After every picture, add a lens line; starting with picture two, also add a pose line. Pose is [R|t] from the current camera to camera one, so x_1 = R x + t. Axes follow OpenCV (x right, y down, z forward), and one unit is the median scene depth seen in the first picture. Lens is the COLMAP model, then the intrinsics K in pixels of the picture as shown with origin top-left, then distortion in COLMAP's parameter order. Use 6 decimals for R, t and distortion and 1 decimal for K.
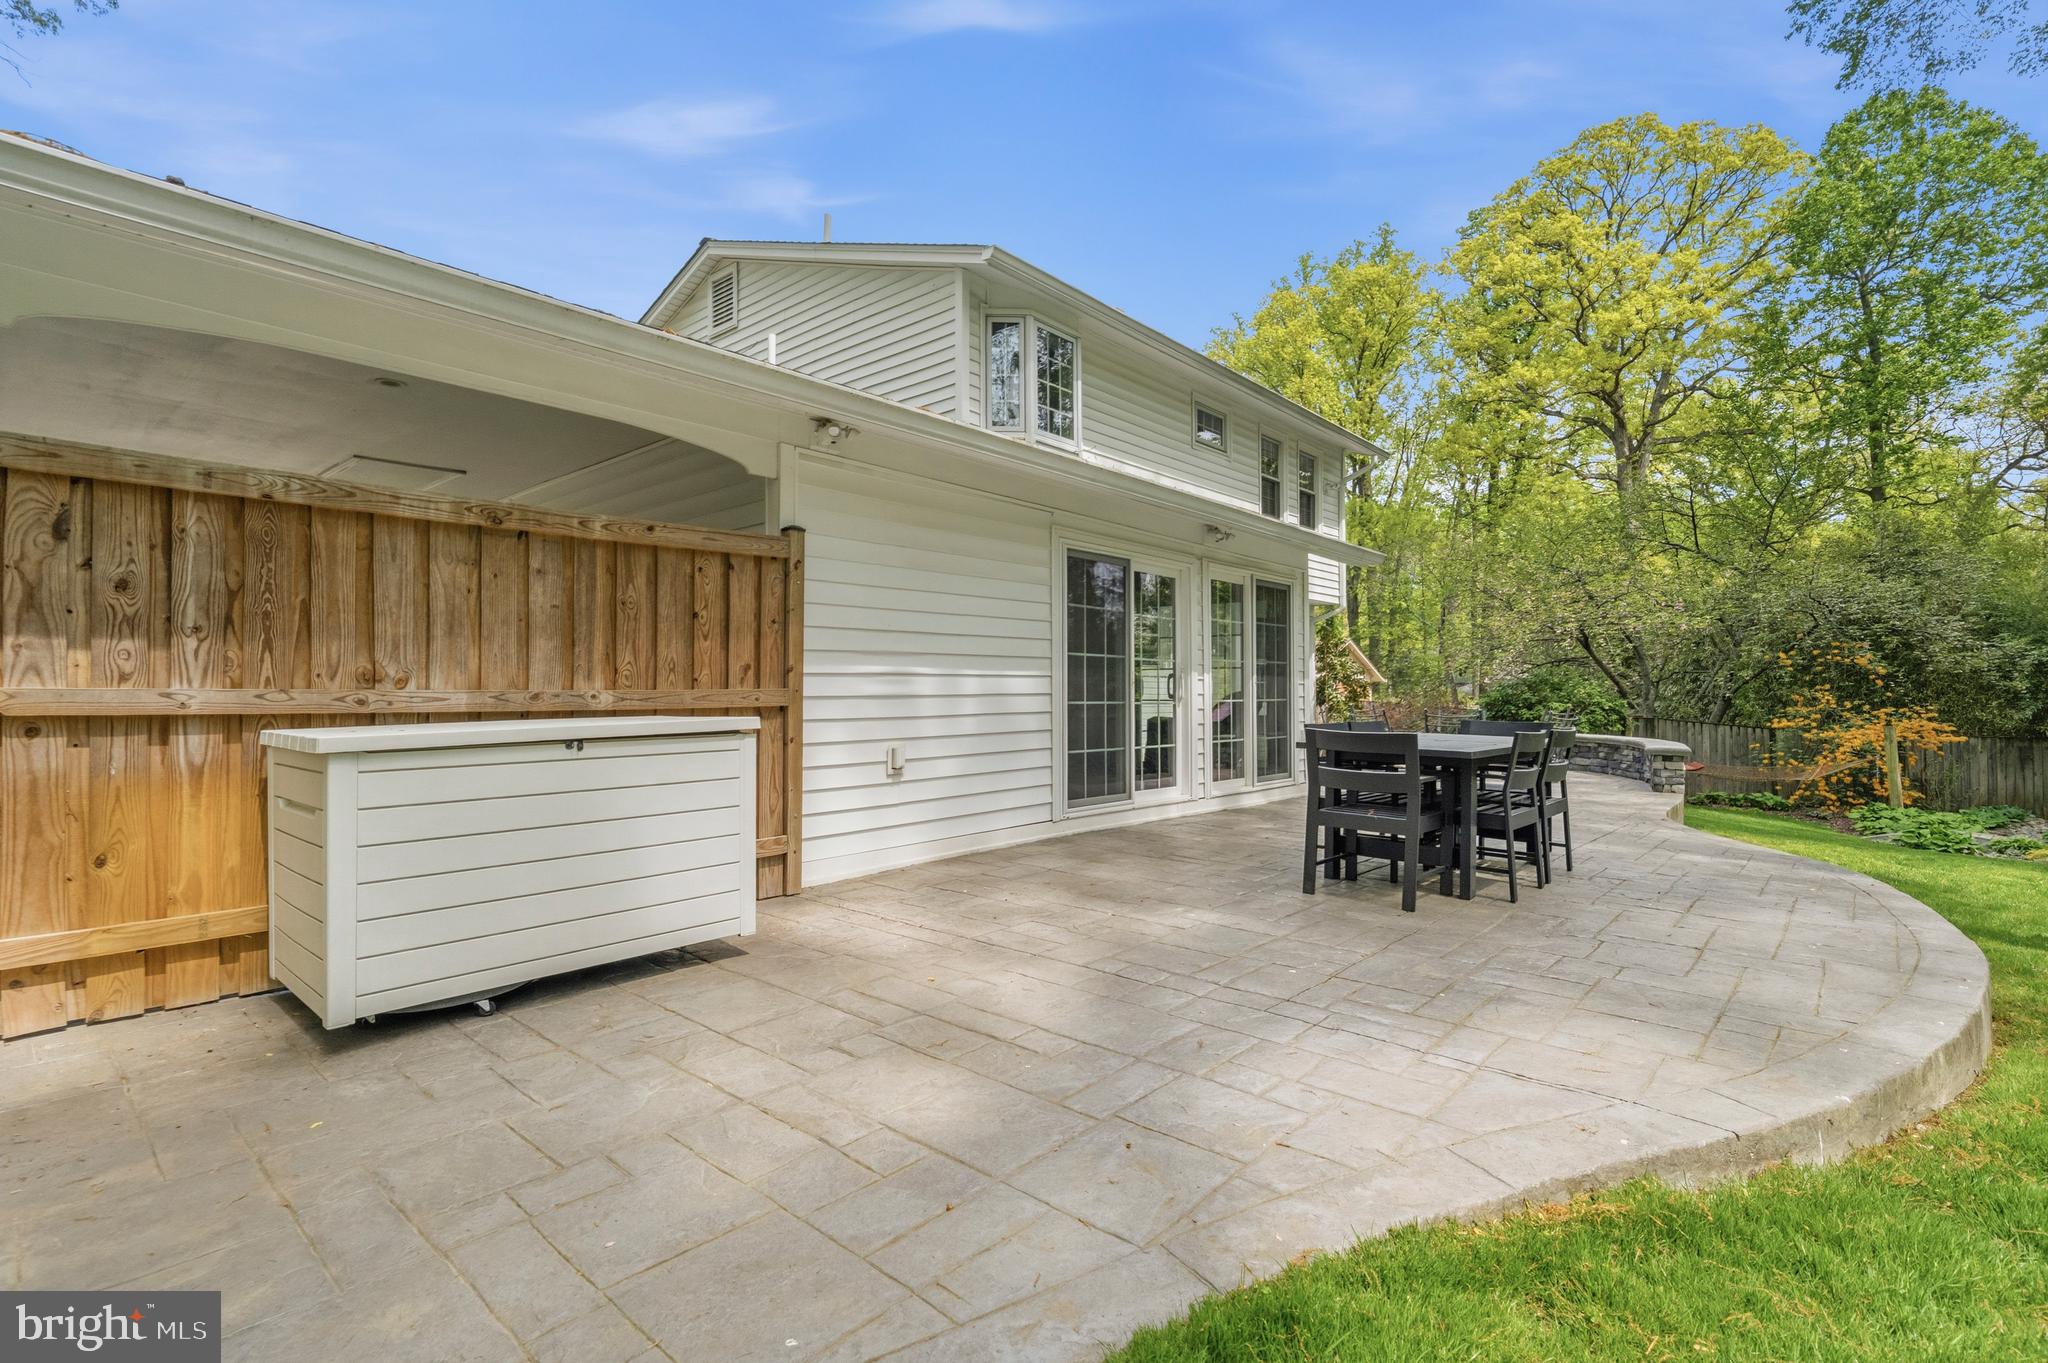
lens RADIAL K [[947.7, 0, 1024.0], [0, 947.7, 681.5], [0, 0, 1]] dist [-0.000566, 0.000058]
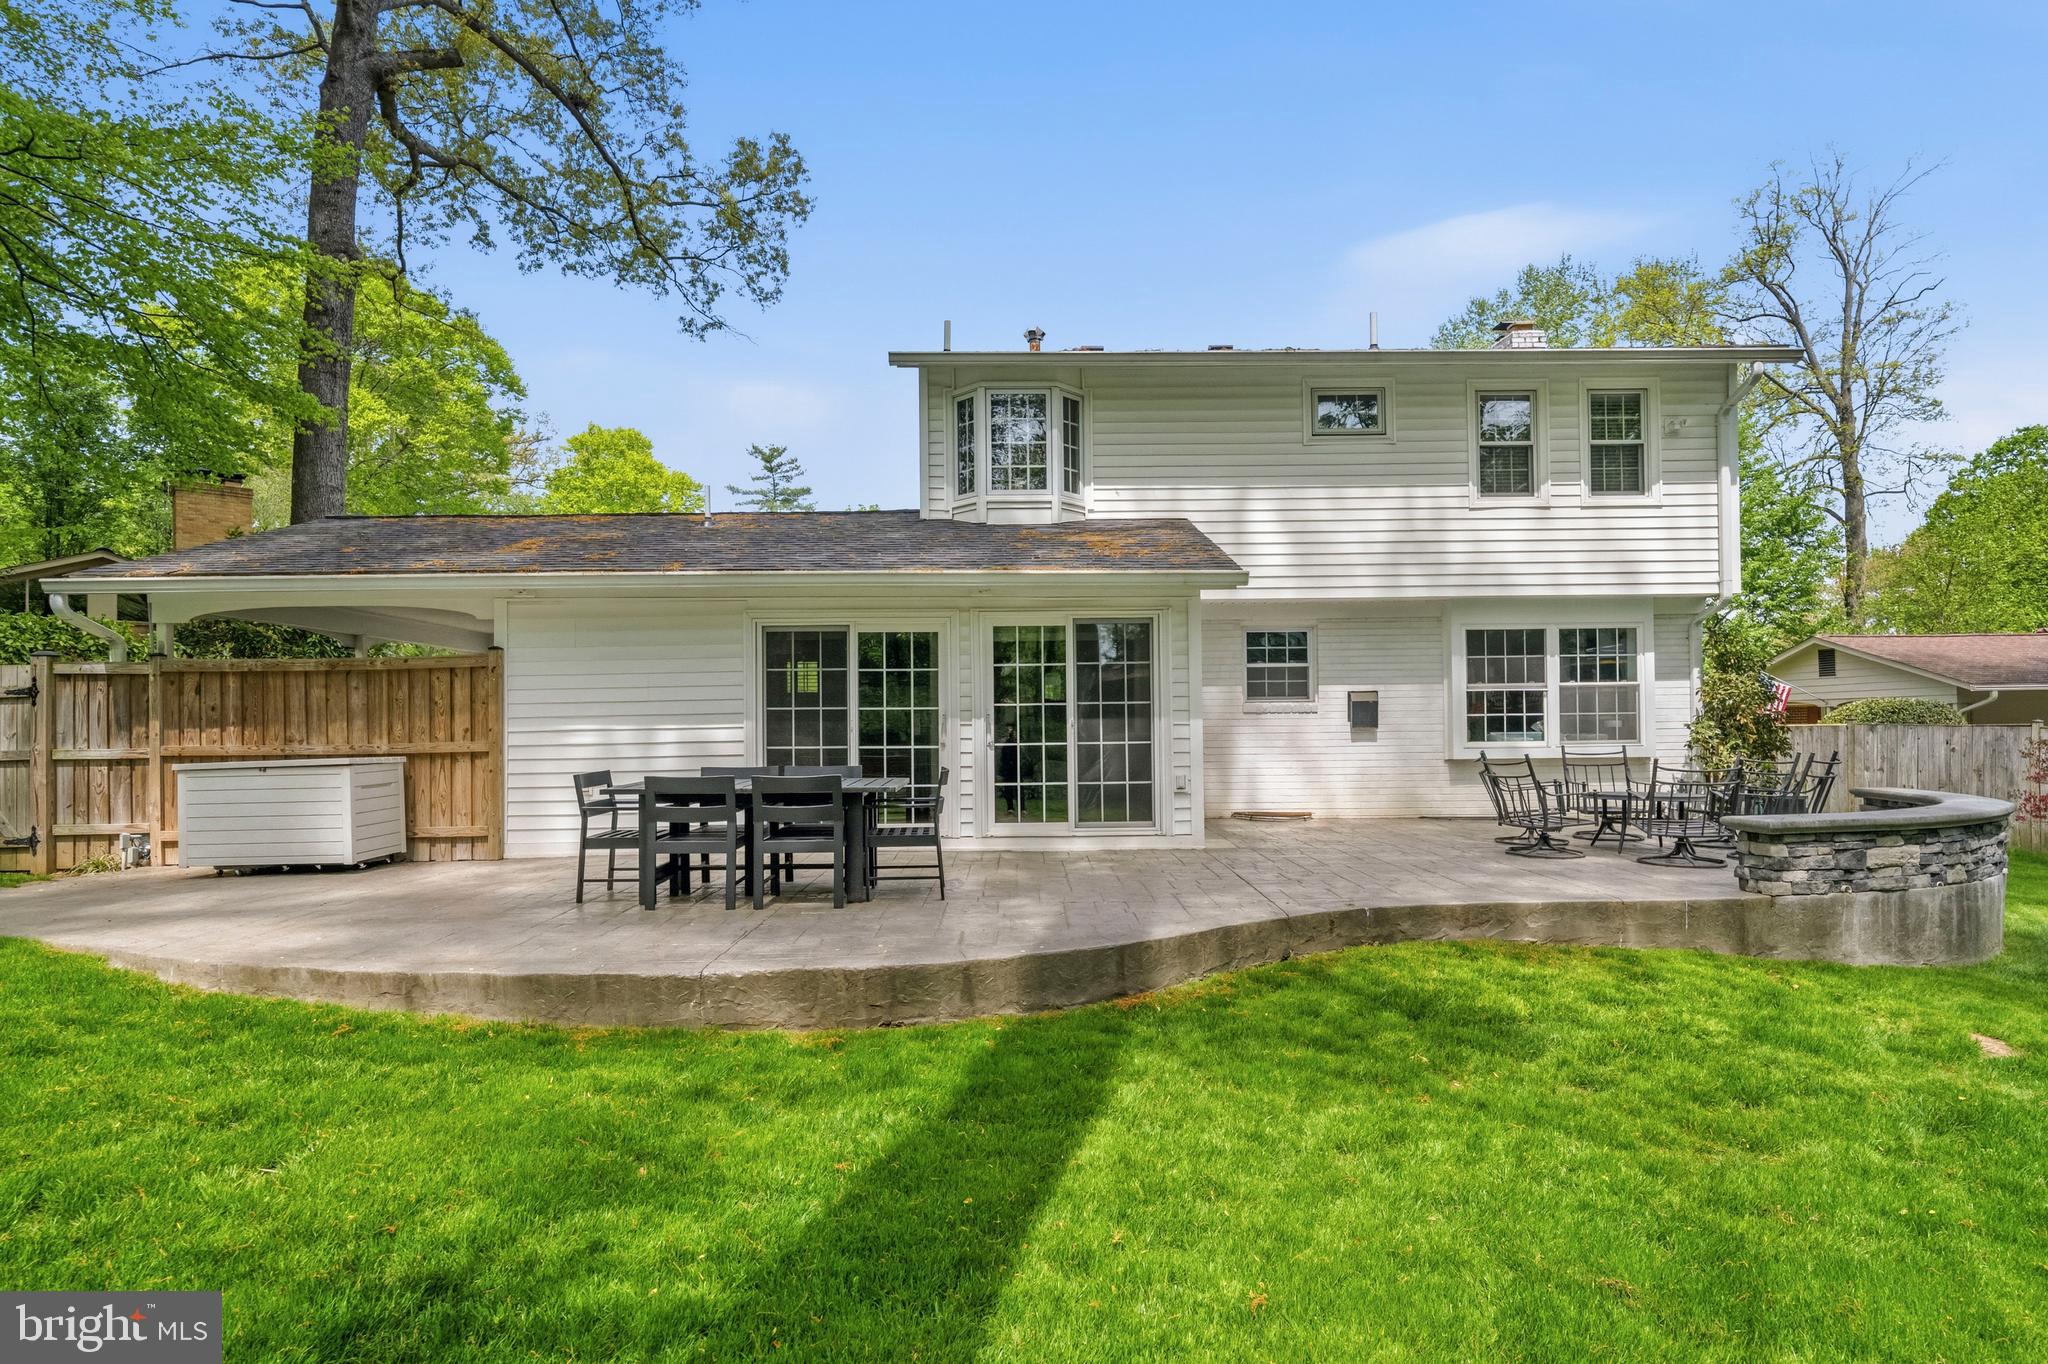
lens RADIAL K [[1113.2, 0, 1024.0], [0, 1113.2, 682.0], [0, 0, 1]] dist [-0.001779, -0.000535]
pose [[0.672854, -0.042759, -0.738538, 1.981029], [0.022521, 0.999049, -0.037324, -0.003004], [0.739432, 0.008481, 0.673178, 0.366935]]
